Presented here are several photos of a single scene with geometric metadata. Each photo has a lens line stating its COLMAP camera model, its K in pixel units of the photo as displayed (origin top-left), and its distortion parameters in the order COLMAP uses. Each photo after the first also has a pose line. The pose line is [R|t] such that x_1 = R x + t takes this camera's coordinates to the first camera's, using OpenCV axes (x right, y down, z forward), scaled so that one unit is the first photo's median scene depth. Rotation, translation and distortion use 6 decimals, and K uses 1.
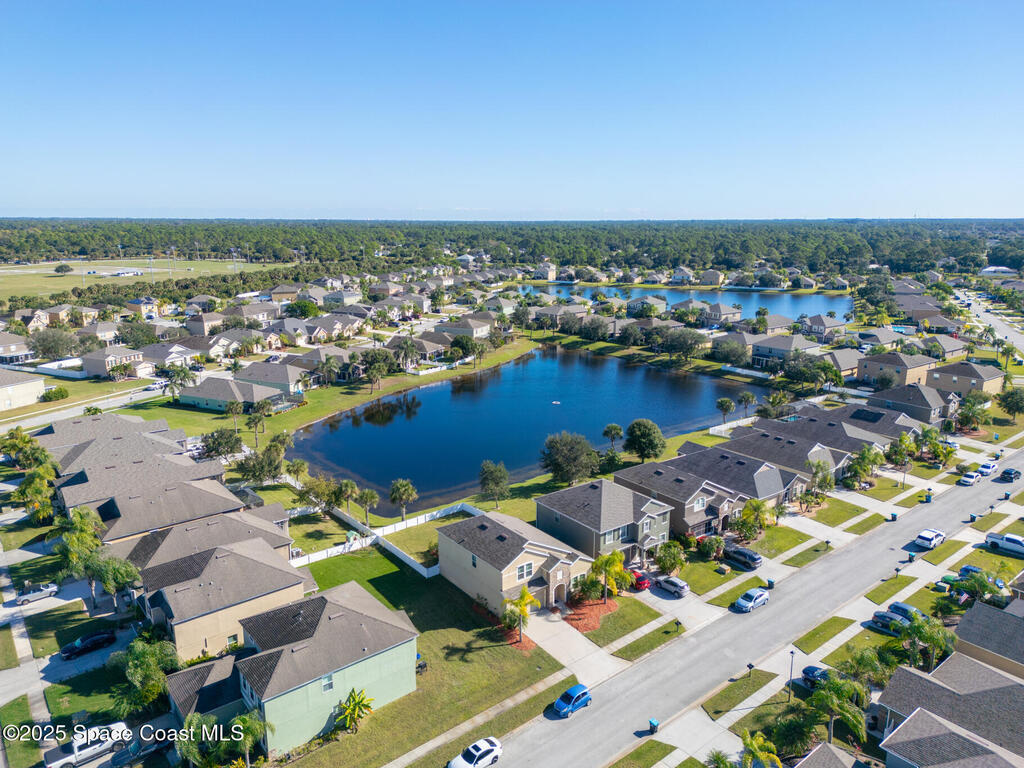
lens RADIAL K [[711.9, 0, 514.0], [0, 711.9, 385.6], [0, 0, 1]] dist [0.092366, -0.099566]
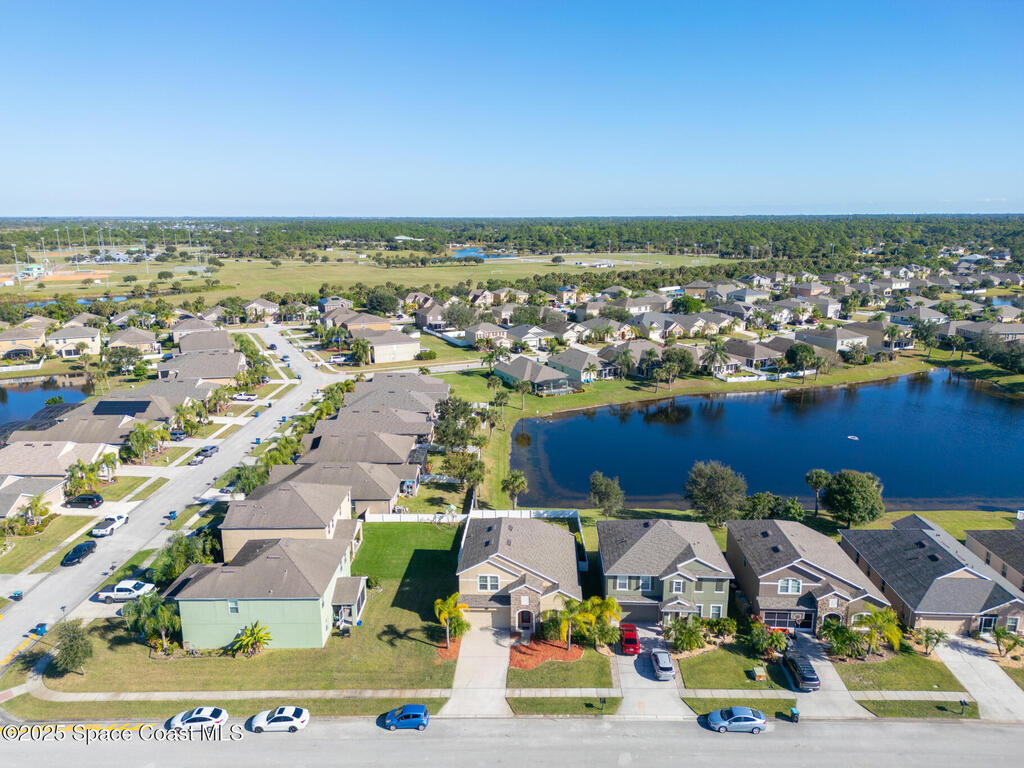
lens RADIAL K [[711.9, 0, 514.0], [0, 711.9, 385.6], [0, 0, 1]] dist [0.092366, -0.099566]
pose [[0.771356, 0.144346, -0.619818, 0.446853], [-0.141281, 0.988475, 0.054379, -0.041589], [0.620524, 0.045622, 0.782860, 0.201387]]
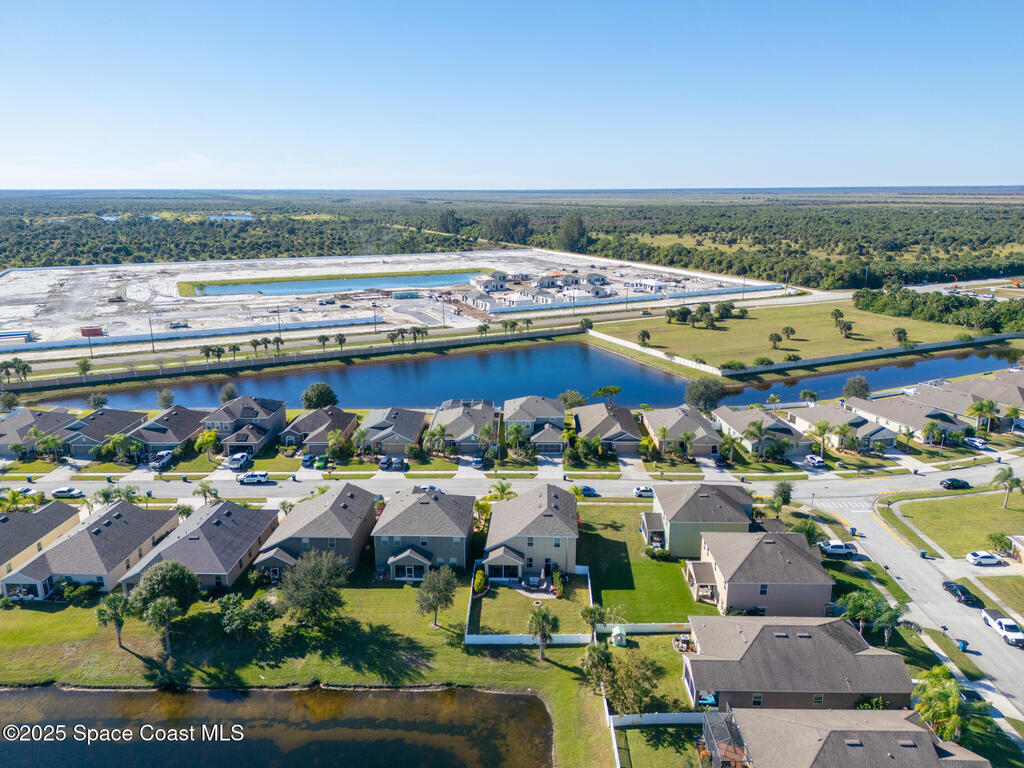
lens RADIAL K [[711.9, 0, 514.0], [0, 711.9, 385.6], [0, 0, 1]] dist [0.092366, -0.099566]
pose [[-0.770564, -0.167996, 0.614824, -0.574049], [0.147456, 0.891477, 0.428398, -0.427026], [-0.620071, 0.420768, -0.662168, 1.428819]]
